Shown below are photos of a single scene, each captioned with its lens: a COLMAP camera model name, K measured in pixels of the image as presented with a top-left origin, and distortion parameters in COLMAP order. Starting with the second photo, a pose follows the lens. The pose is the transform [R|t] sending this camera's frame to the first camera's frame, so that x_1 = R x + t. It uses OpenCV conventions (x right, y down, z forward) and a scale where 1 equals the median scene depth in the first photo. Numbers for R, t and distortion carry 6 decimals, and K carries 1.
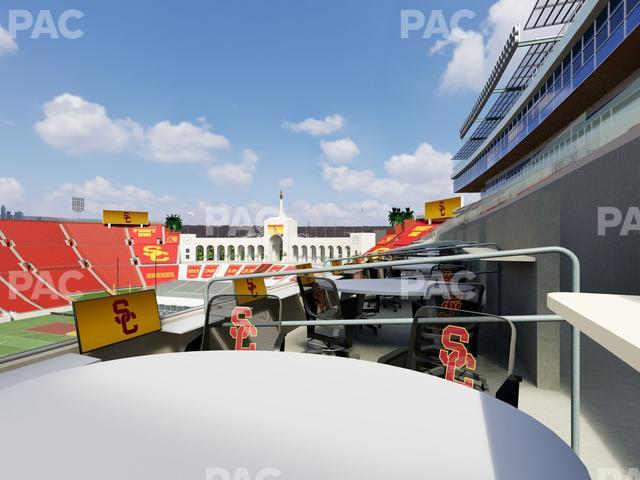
lens RADIAL K [[319.8, 0, 320.0], [0, 319.8, 240.0], [0, 0, 1]] dist [0.000508, -0.000360]
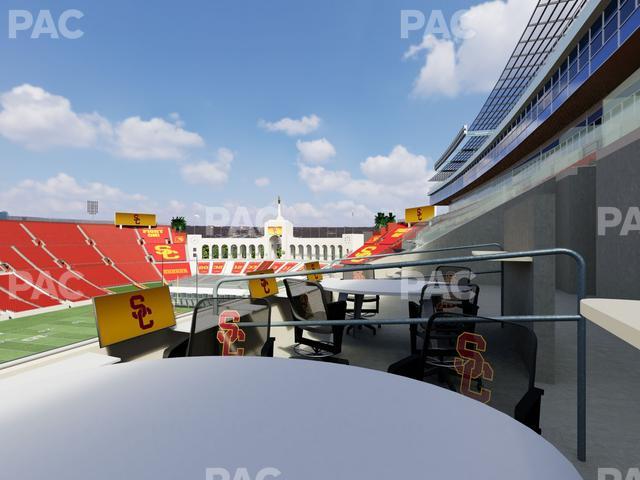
lens RADIAL K [[319.8, 0, 320.0], [0, 319.8, 240.0], [0, 0, 1]] dist [0.000508, -0.000360]
pose [[0.997250, 0.000030, 0.074114, -0.057921], [-0.000029, 1.000000, -0.000004, -0.000037], [-0.074114, 0.000002, 0.997250, -0.125816]]
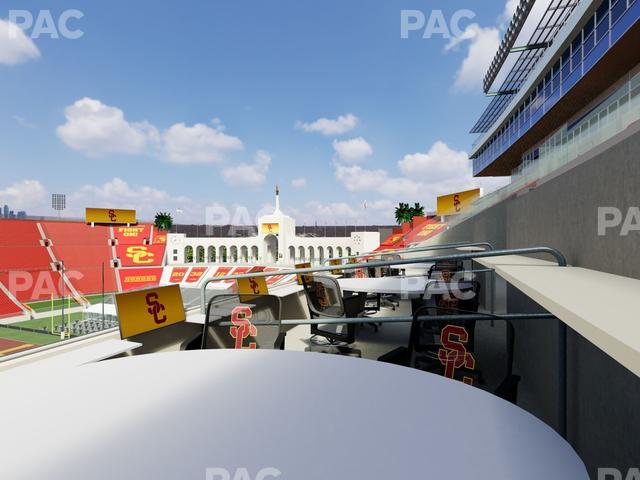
lens RADIAL K [[319.8, 0, 320.0], [0, 319.8, 240.0], [0, 0, 1]] dist [0.000508, -0.000360]
pose [[0.999196, -0.000112, -0.040091, 0.034753], [0.000115, 1.000000, 0.000066, 0.000028], [0.040091, -0.000071, 0.999196, 0.090669]]
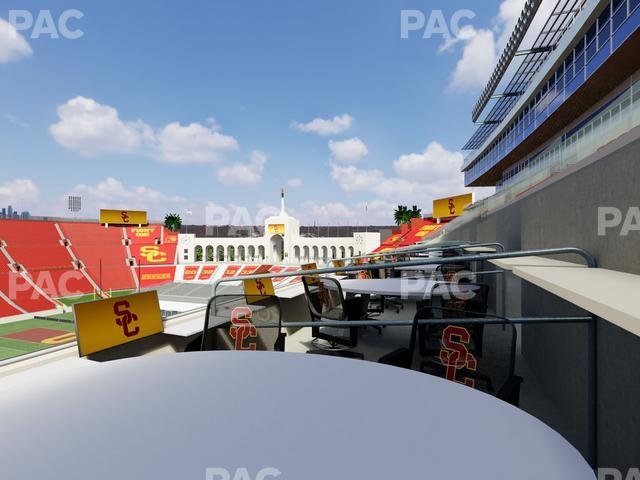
lens RADIAL K [[319.8, 0, 320.0], [0, 319.8, 240.0], [0, 0, 1]] dist [0.000508, -0.000360]
pose [[0.999657, -0.000002, -0.026175, 0.015570], [0.000003, 1.000000, 0.000050, -0.000036], [0.026175, -0.000050, 0.999657, 0.039151]]
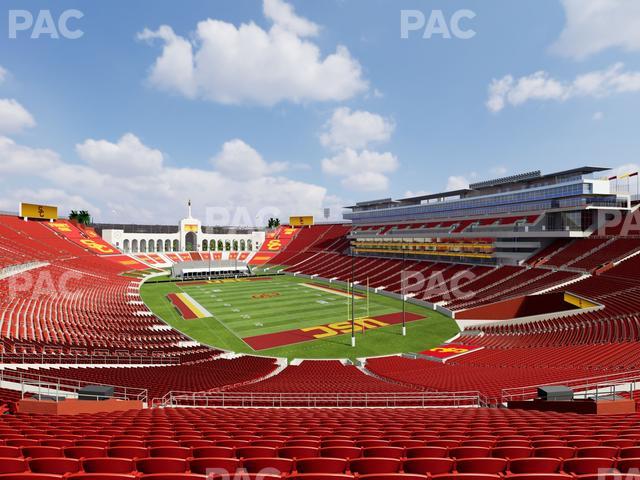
lens RADIAL K [[319.8, 0, 320.0], [0, 319.8, 240.0], [0, 0, 1]] dist [0.000508, -0.000360]
pose [[0.652903, 0.000067, 0.757442, -0.746648], [-0.000051, 1.000000, -0.000045, 0.017419], [-0.757442, -0.000009, 0.652903, -0.294397]]
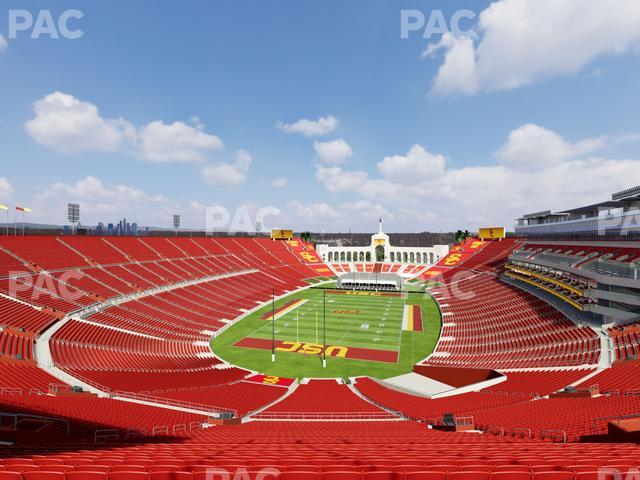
lens RADIAL K [[319.8, 0, 320.0], [0, 319.8, 240.0], [0, 0, 1]] dist [0.000508, -0.000360]
pose [[0.999668, 0.000017, 0.025750, -0.434427], [-0.000017, 1.000000, -0.000032, -0.038484], [-0.025750, 0.000031, 0.999668, -0.539323]]
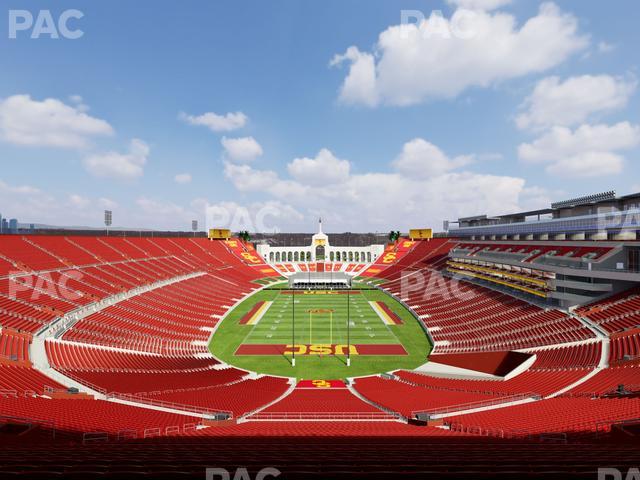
lens RADIAL K [[319.8, 0, 320.0], [0, 319.8, 240.0], [0, 0, 1]] dist [0.000508, -0.000360]
pose [[0.953302, 0.000130, 0.302018, -0.577006], [-0.000128, 1.000000, -0.000028, -0.038537], [-0.302018, -0.000012, 0.953302, -0.513686]]
